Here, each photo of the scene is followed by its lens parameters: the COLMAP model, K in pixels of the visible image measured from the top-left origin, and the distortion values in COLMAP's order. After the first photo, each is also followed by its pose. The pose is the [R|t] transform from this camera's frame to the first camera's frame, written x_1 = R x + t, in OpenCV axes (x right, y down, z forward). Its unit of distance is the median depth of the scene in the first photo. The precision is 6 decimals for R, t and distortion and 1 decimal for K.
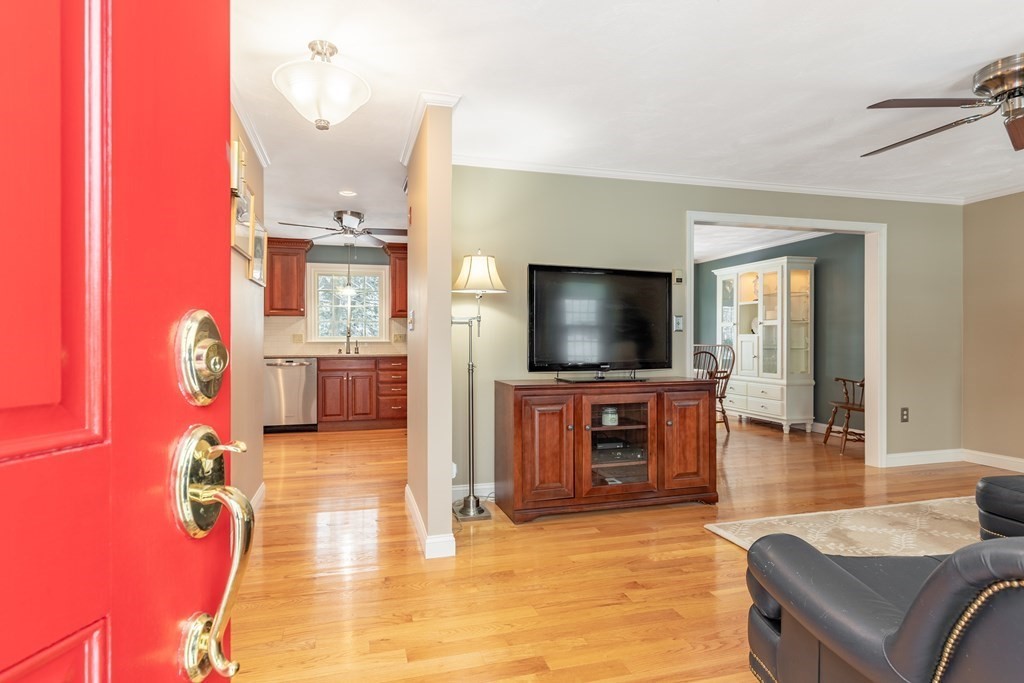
lens RADIAL K [[487.5, 0, 512.0], [0, 487.5, 341.5], [0, 0, 1]] dist [-0.000558, -0.000194]
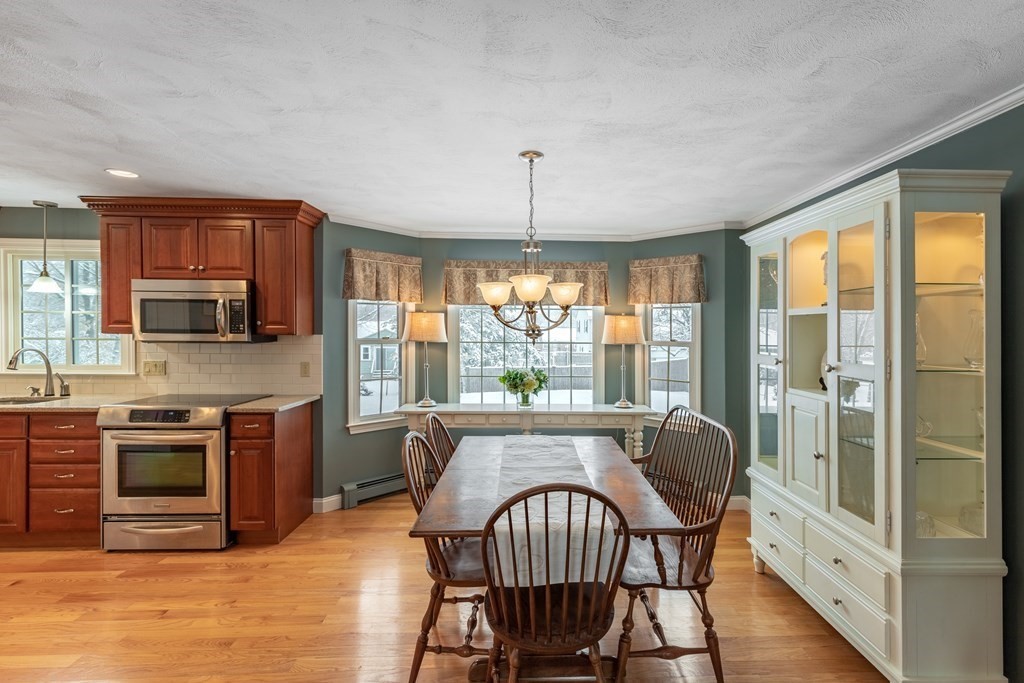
lens RADIAL K [[528.1, 0, 513.7], [0, 528.1, 326.0], [0, 0, 1]] dist [0.000609, 0.000111]
pose [[0.979445, 0.010232, -0.201450, 0.355948], [-0.015016, 0.999640, -0.022230, -0.056937], [0.201150, 0.024798, 0.979246, 0.564176]]
